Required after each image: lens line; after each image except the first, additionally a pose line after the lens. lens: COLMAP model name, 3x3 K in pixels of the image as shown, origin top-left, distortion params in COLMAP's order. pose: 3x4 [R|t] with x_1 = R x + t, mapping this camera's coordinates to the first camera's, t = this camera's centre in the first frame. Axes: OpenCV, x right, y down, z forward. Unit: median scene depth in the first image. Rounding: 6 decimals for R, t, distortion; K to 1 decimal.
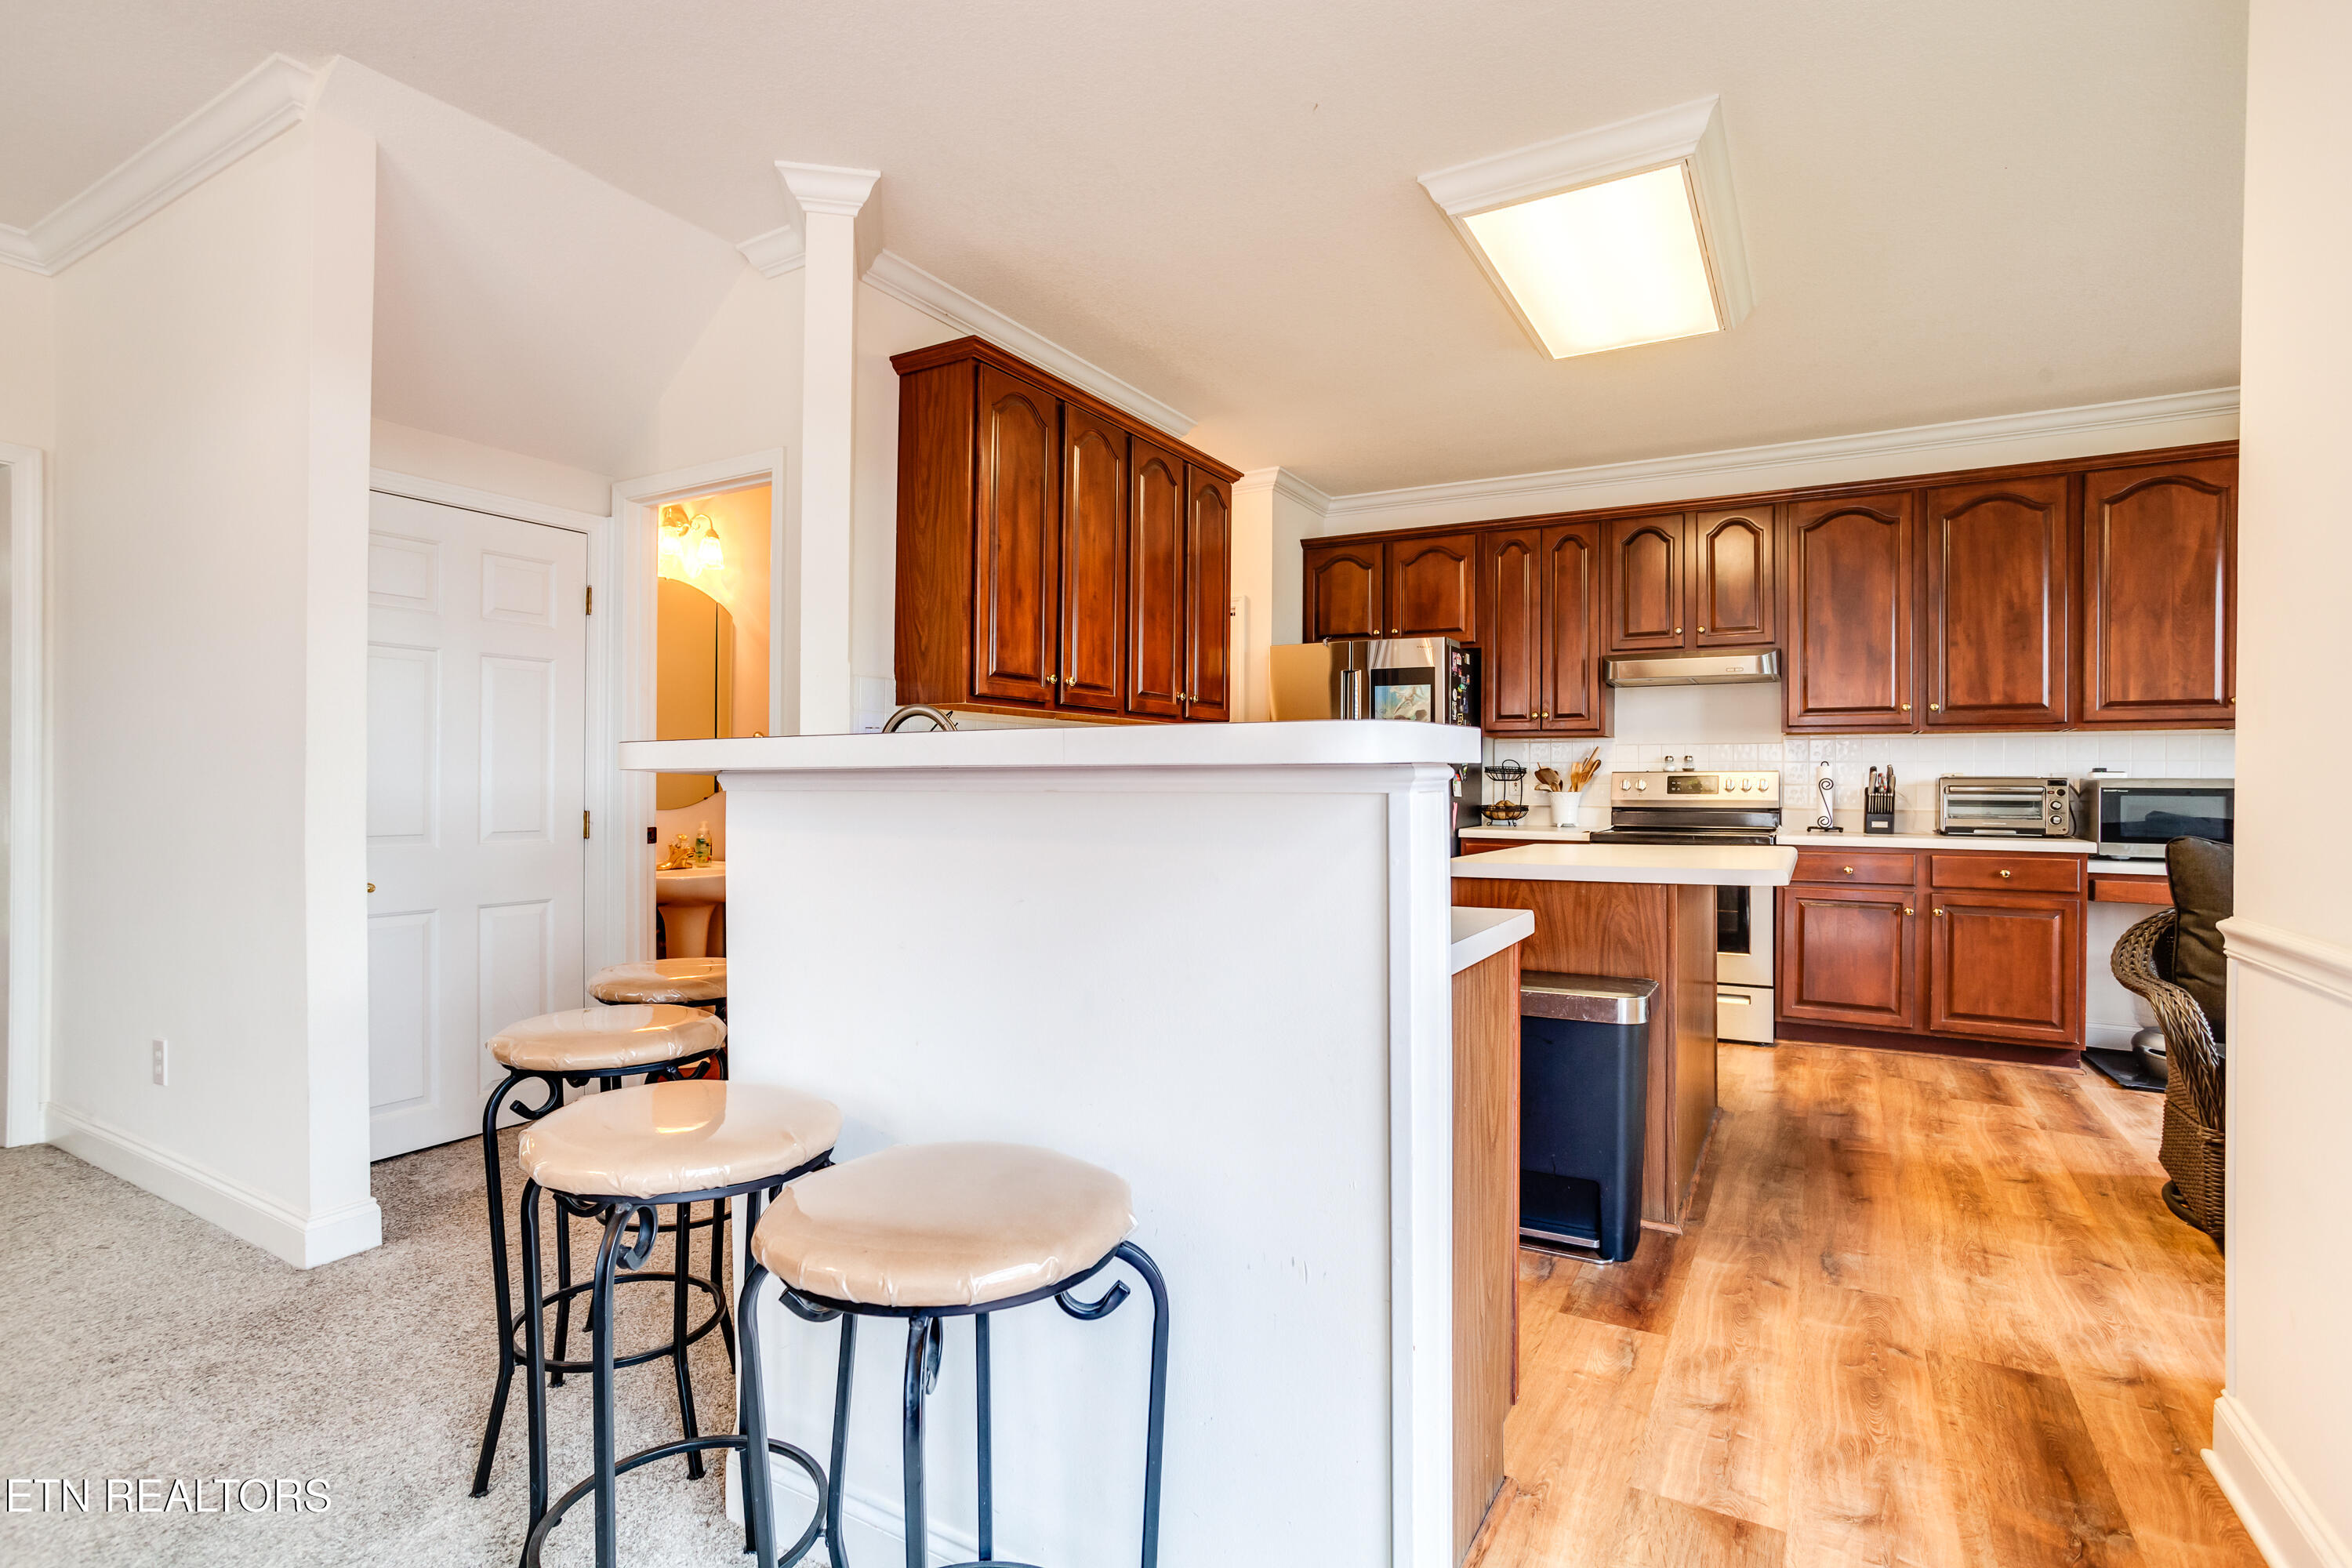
lens RADIAL K [[1142.3, 0, 1160.3], [0, 1142.3, 786.2], [0, 0, 1]] dist [-0.030623, 0.014785]
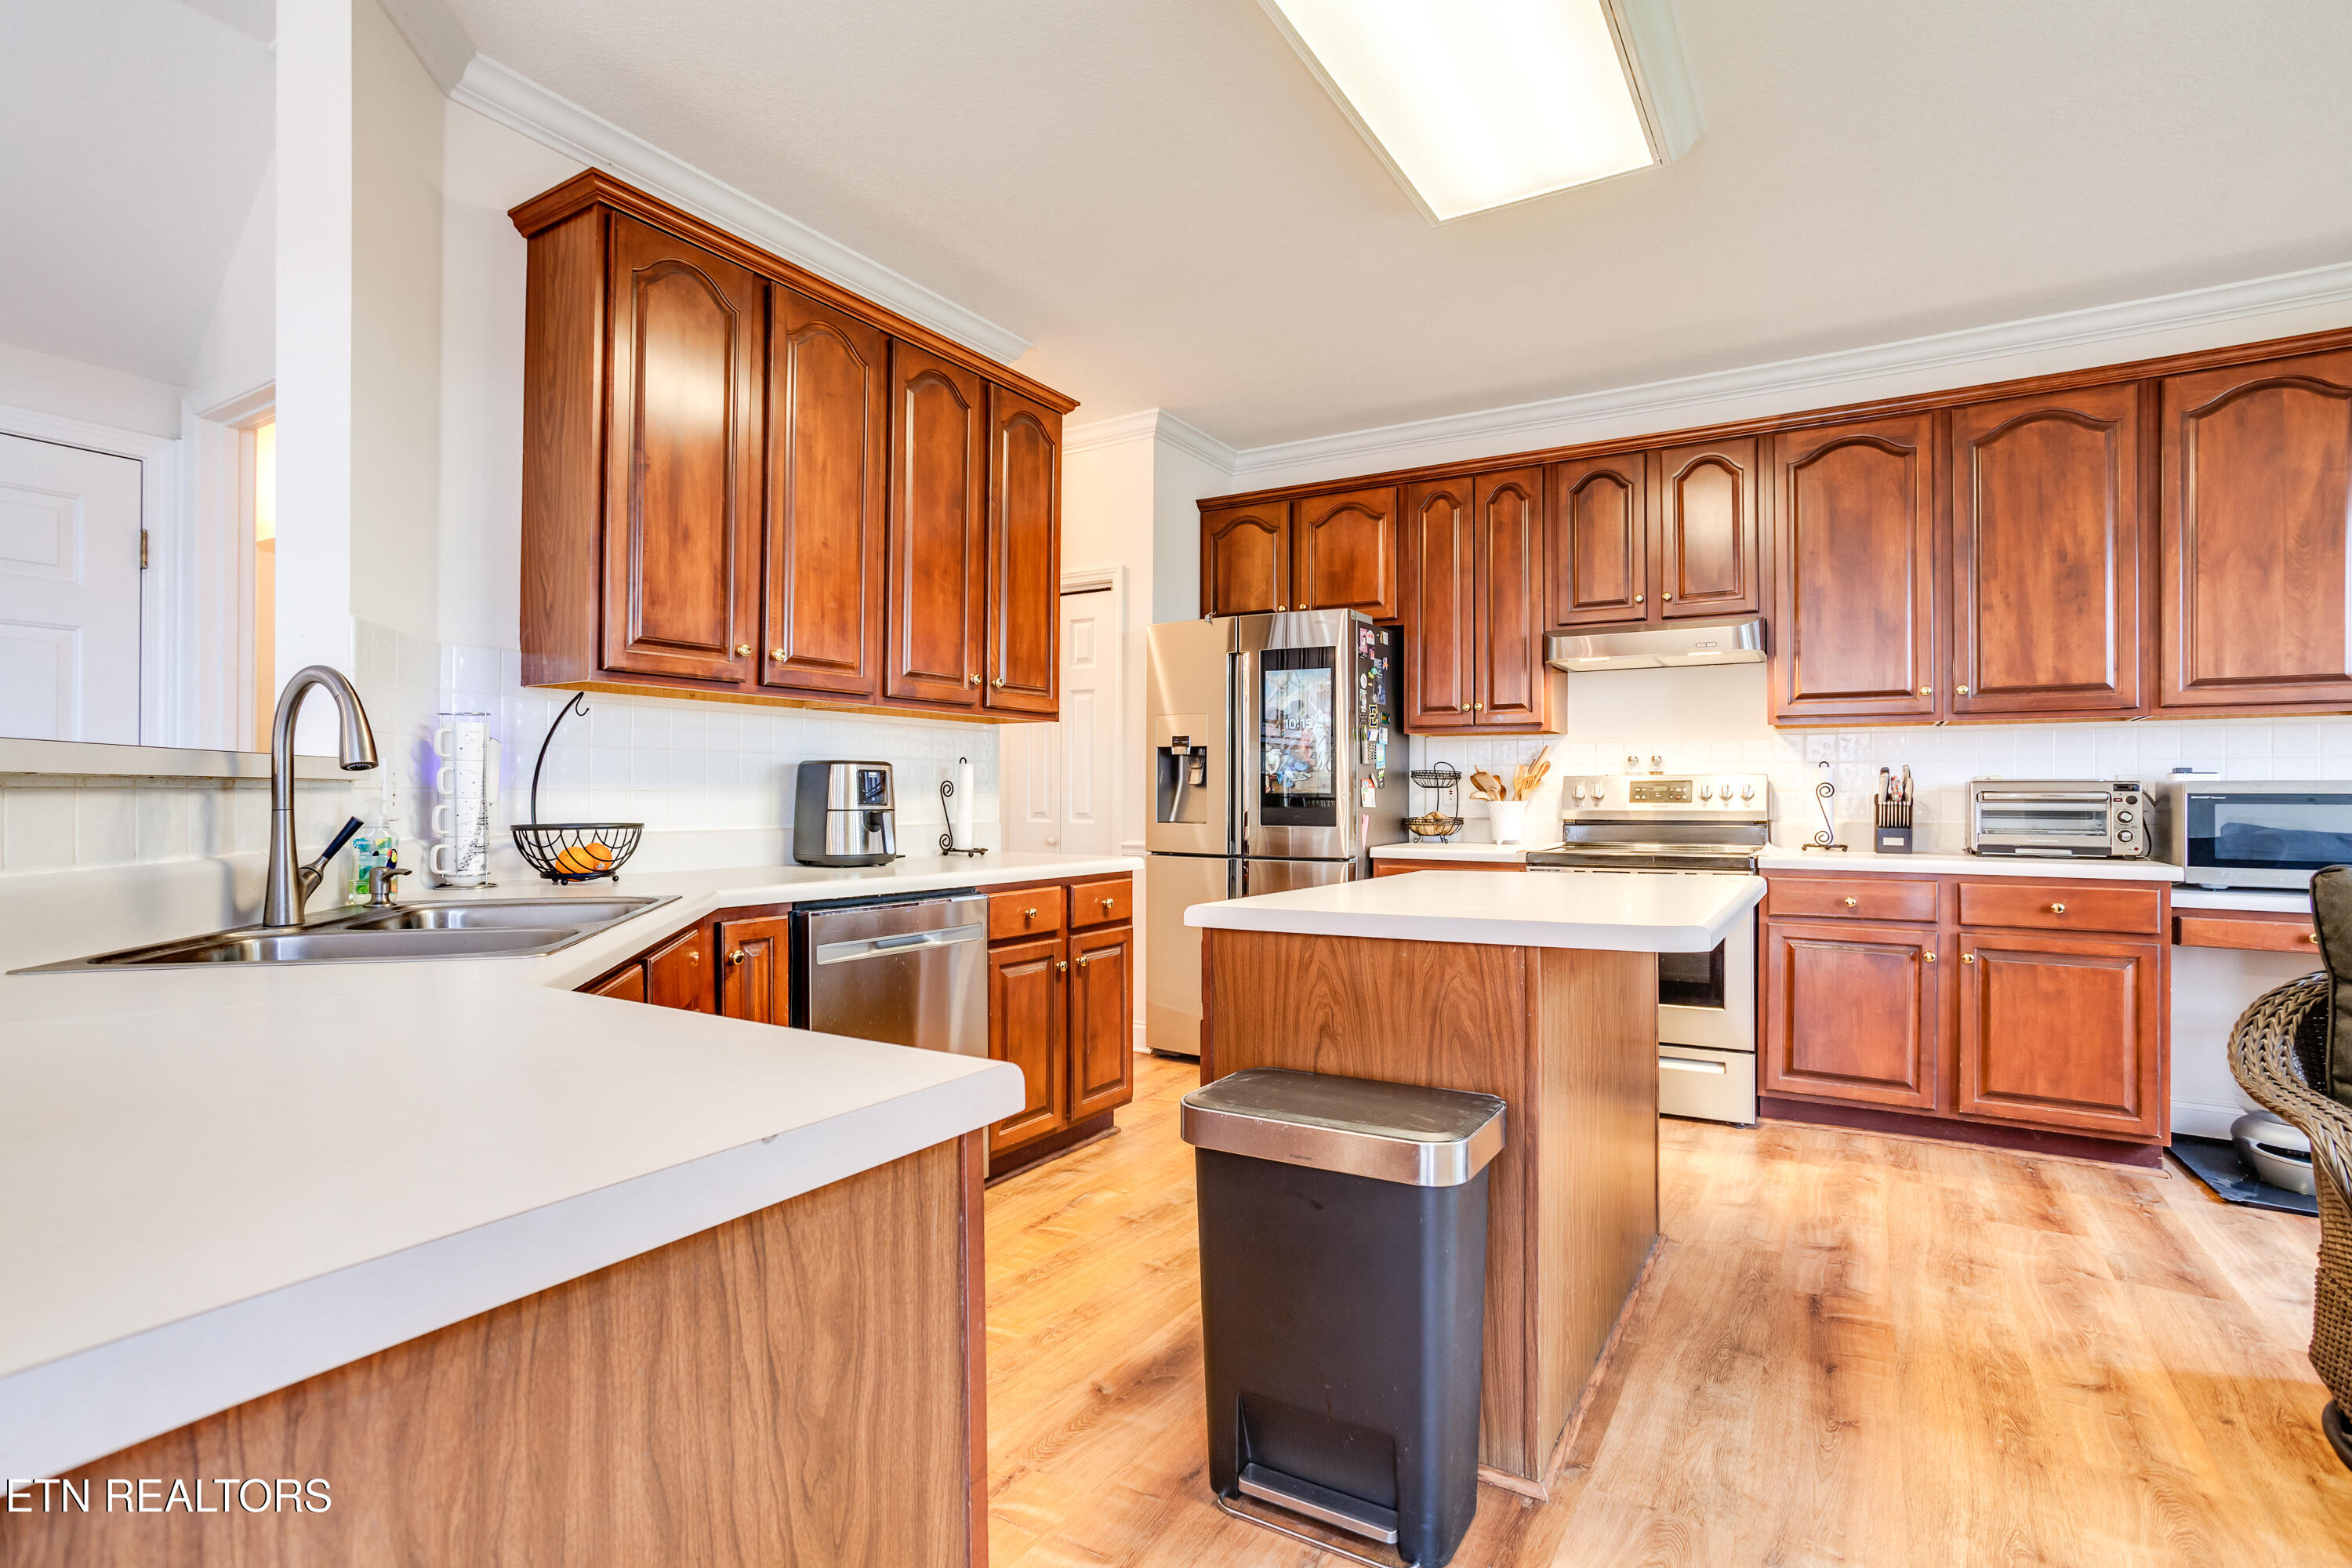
lens RADIAL K [[1142.3, 0, 1166.1], [0, 1142.3, 790.1], [0, 0, 1]] dist [-0.030623, 0.014785]
pose [[0.999782, -0.002814, -0.020686, 0.168876], [0.002702, 0.999982, -0.005445, 0.001463], [0.020701, 0.005388, 0.999771, 0.234658]]
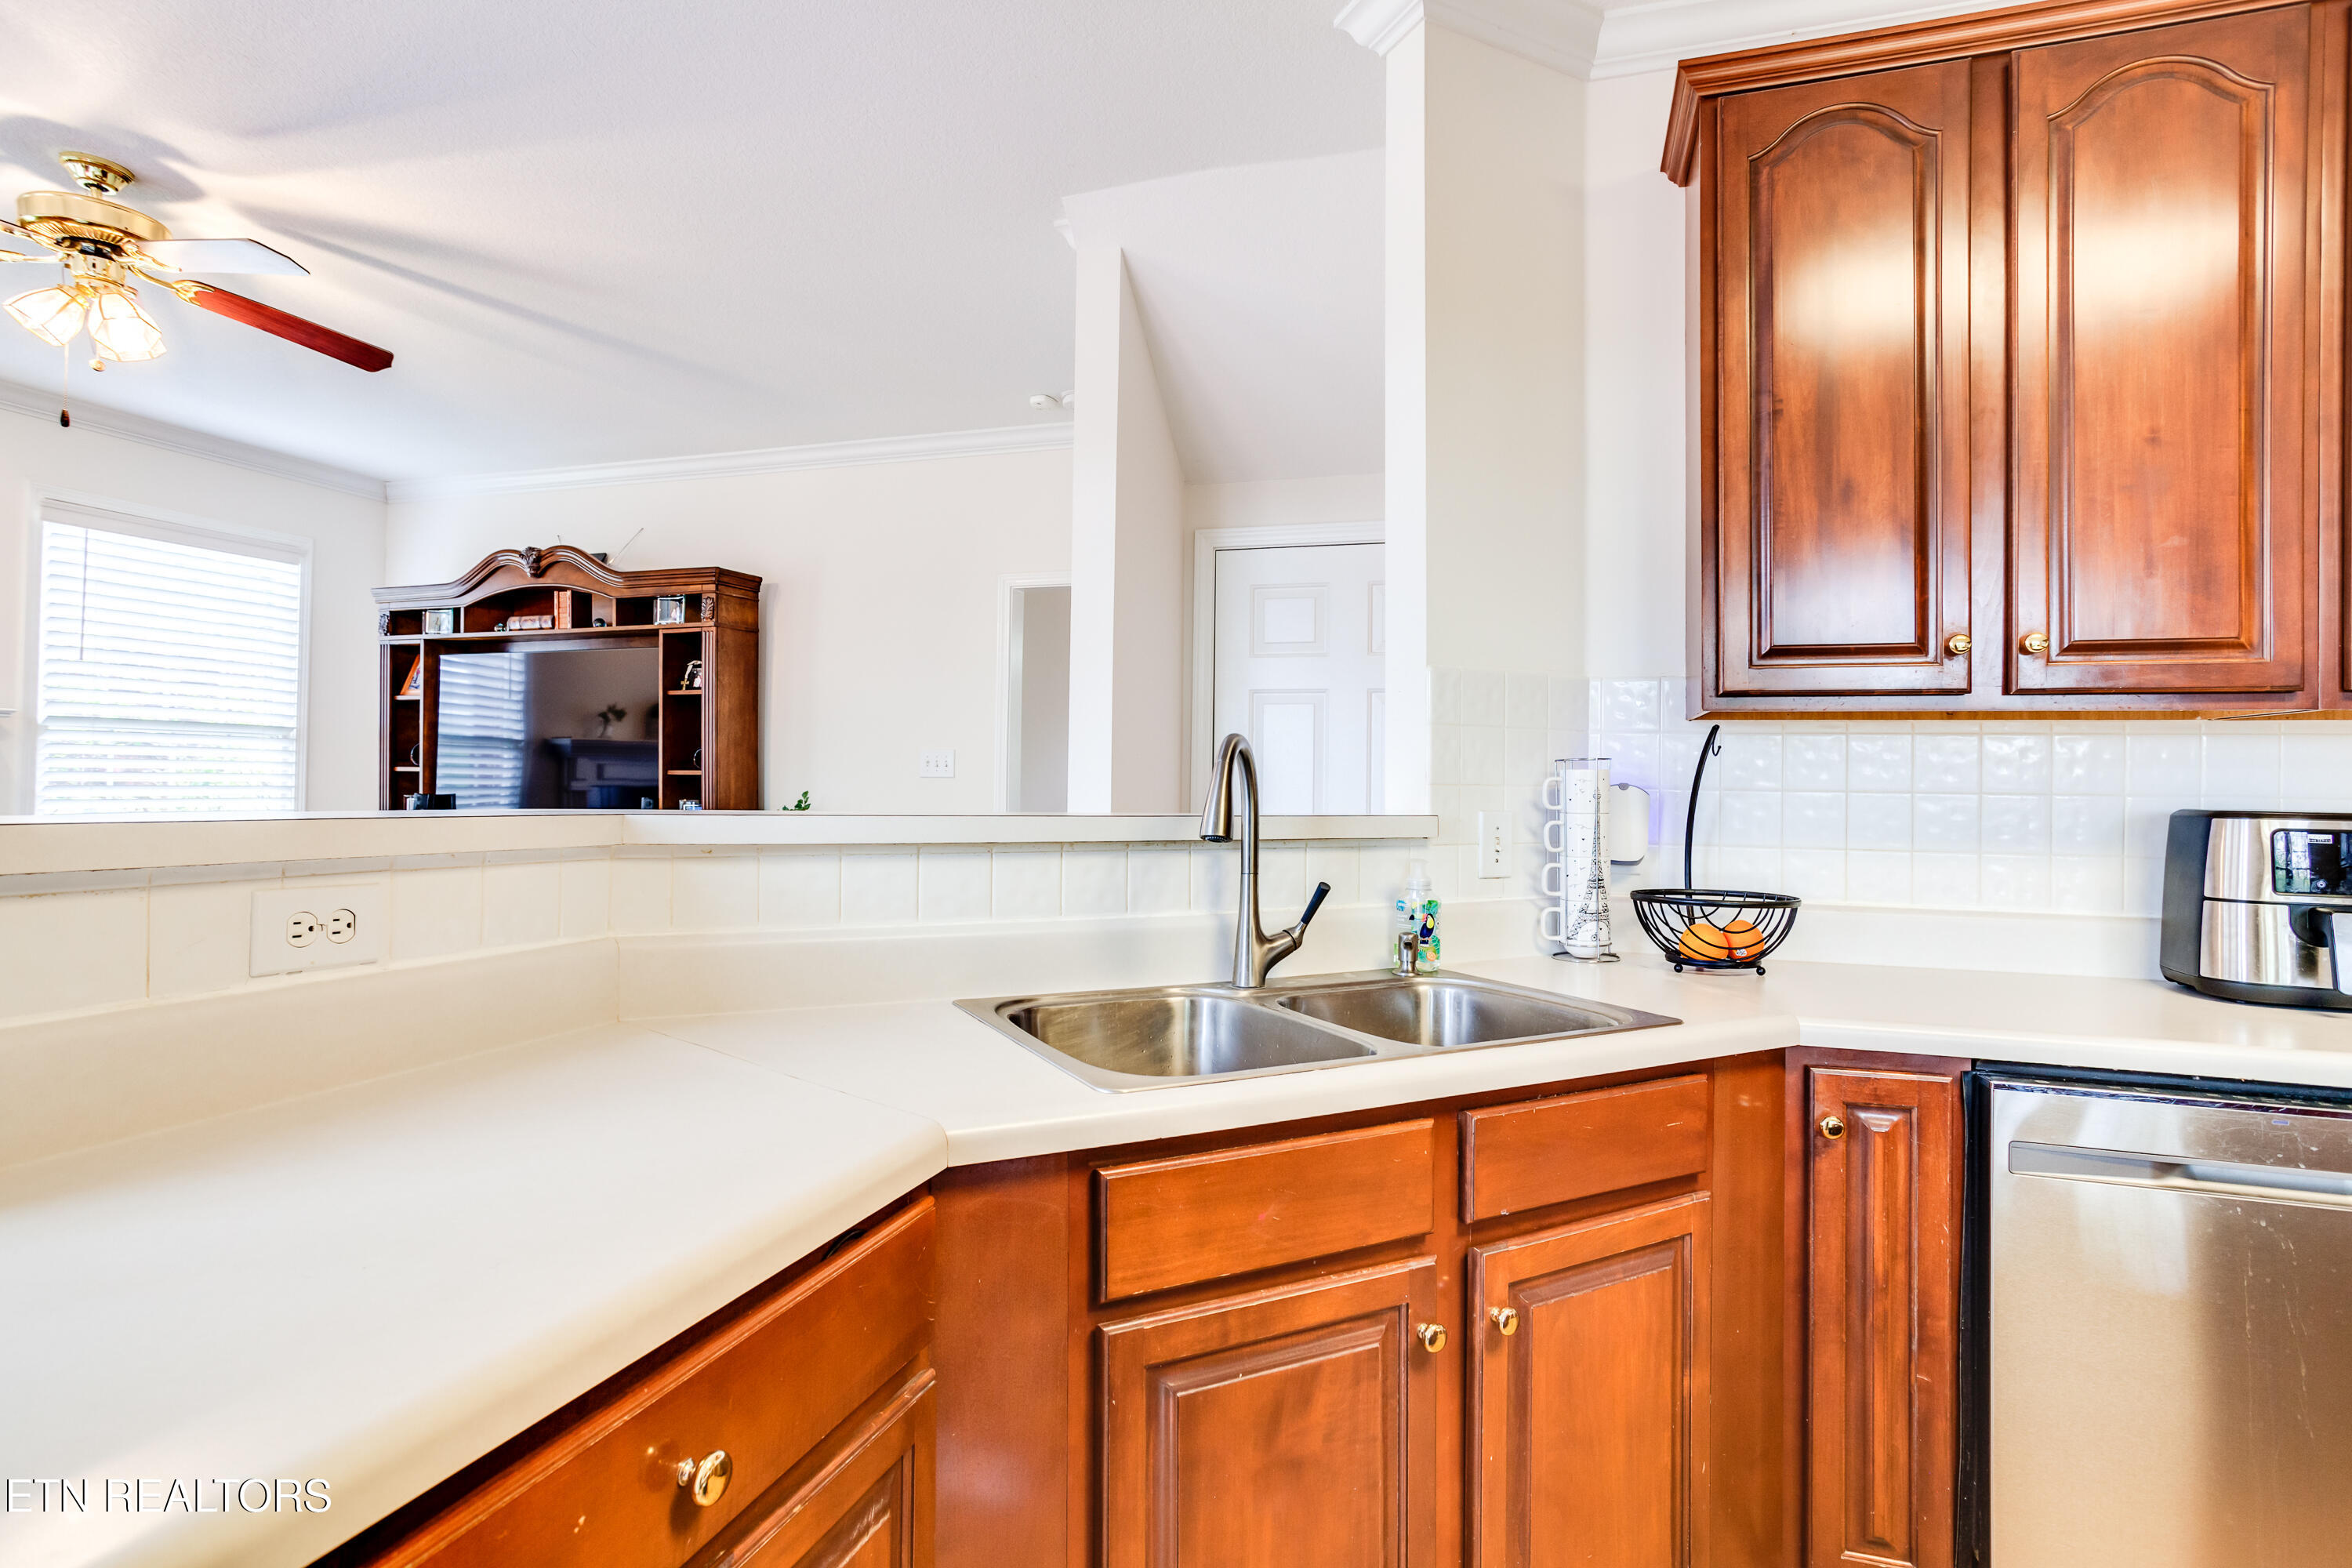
lens RADIAL K [[1142.3, 0, 1181.6], [0, 1142.3, 773.0], [0, 0, 1]] dist [-0.030623, 0.014785]
pose [[0.224859, -0.009659, -0.974343, 0.254501], [-0.012814, 0.999835, -0.012869, -0.026016], [0.974307, 0.015379, 0.224698, 0.503307]]
